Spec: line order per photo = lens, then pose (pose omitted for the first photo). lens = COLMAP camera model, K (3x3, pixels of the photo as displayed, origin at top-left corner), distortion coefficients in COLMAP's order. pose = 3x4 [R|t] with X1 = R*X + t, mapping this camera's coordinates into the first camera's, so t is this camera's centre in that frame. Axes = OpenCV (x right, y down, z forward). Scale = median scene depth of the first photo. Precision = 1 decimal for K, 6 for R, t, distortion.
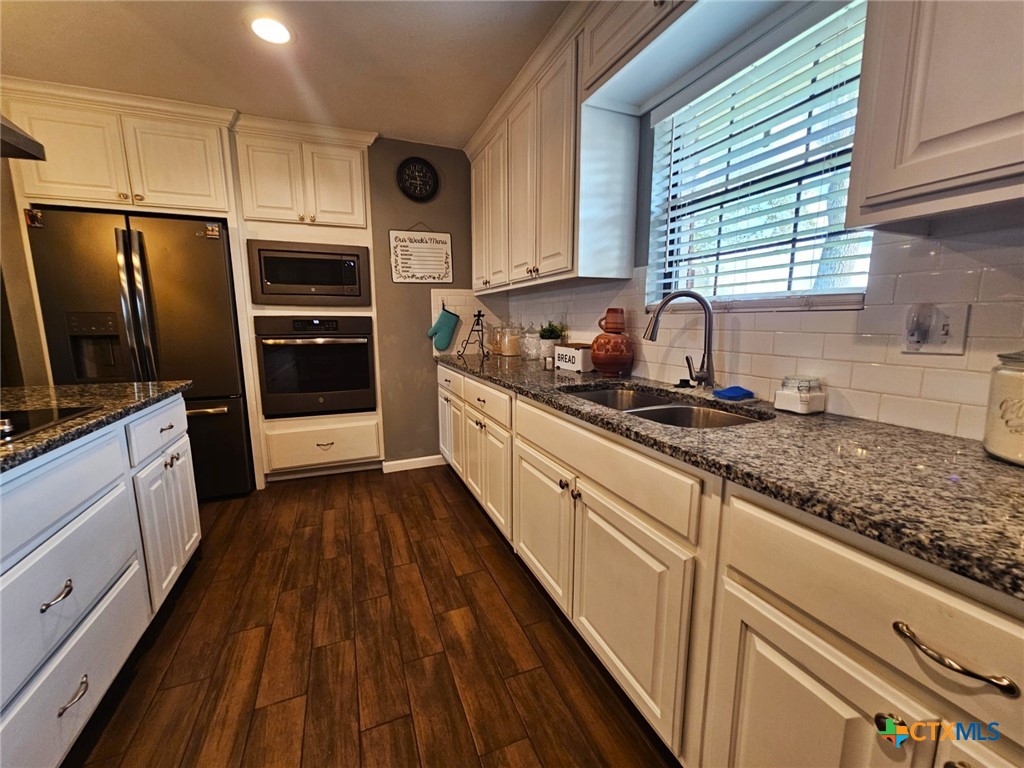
lens RADIAL K [[414.8, 0, 509.1], [0, 414.8, 385.4], [0, 0, 1]] dist [-0.000083, 0.000244]
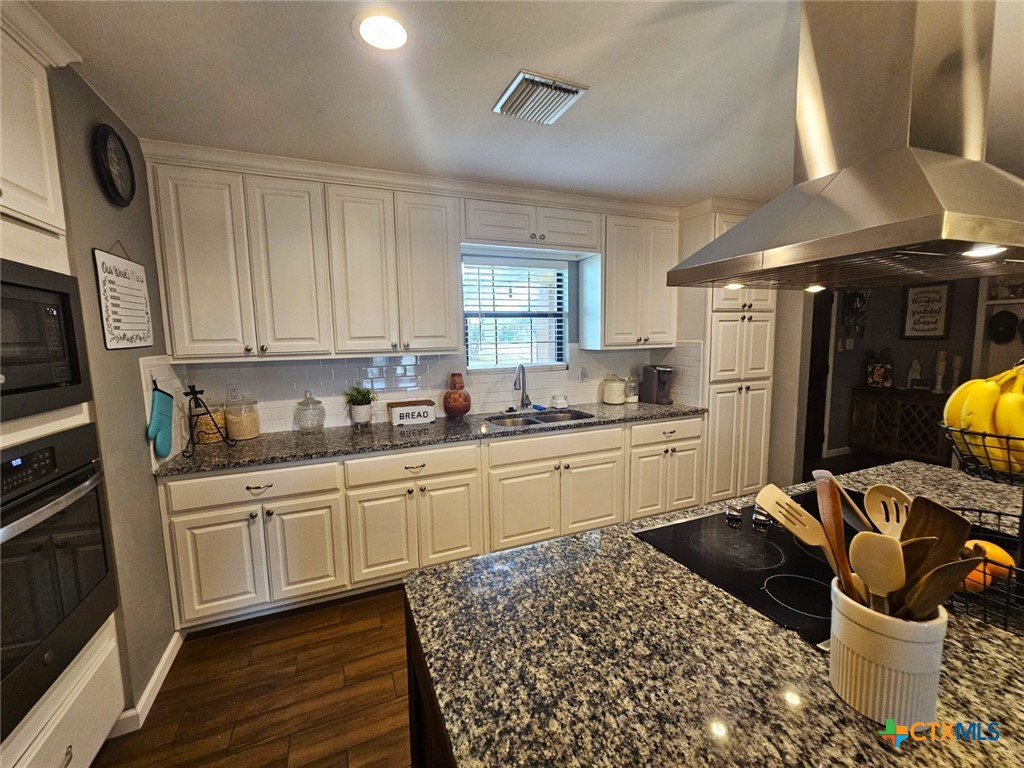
lens RADIAL K [[414.8, 0, 509.1], [0, 414.8, 385.4], [0, 0, 1]] dist [-0.000083, 0.000244]
pose [[-0.013129, -0.109319, 0.993920, -0.832444], [0.173897, 0.978609, 0.109932, -0.183974], [-0.984676, 0.174283, 0.006162, 0.545138]]
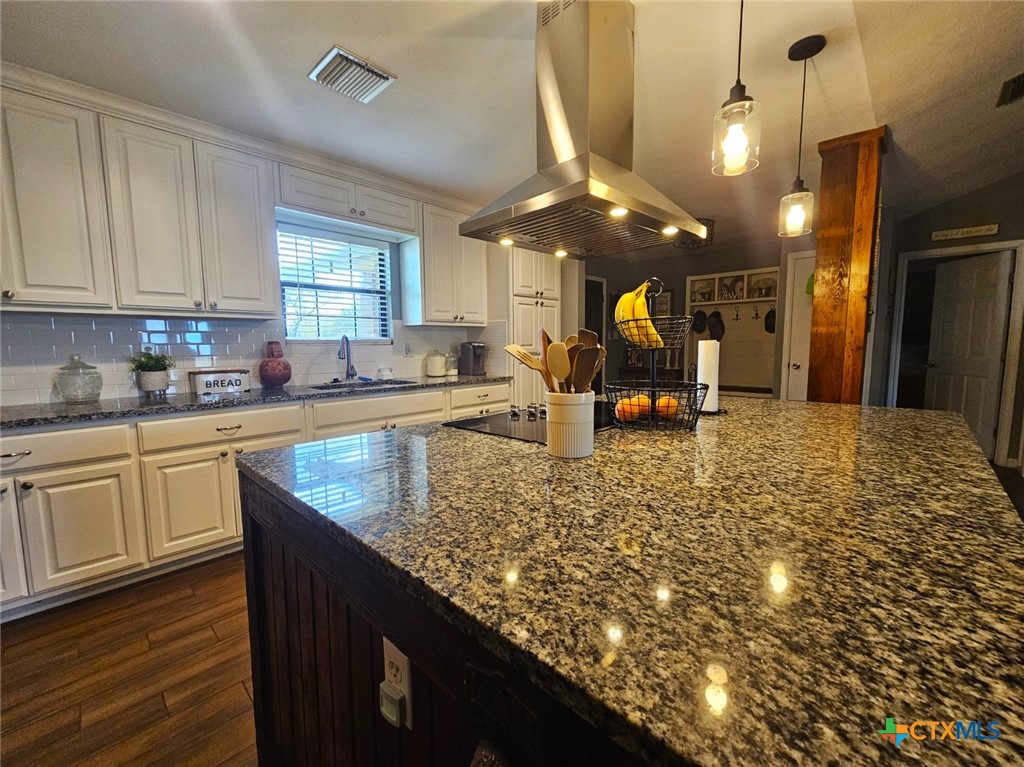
lens RADIAL K [[414.8, 0, 509.1], [0, 414.8, 384.9], [0, 0, 1]] dist [-0.000083, 0.000244]
pose [[-0.404714, -0.083545, 0.910619, -0.953588], [0.153183, 0.975552, 0.157583, -0.093487], [-0.901522, 0.203267, -0.382022, 0.566016]]
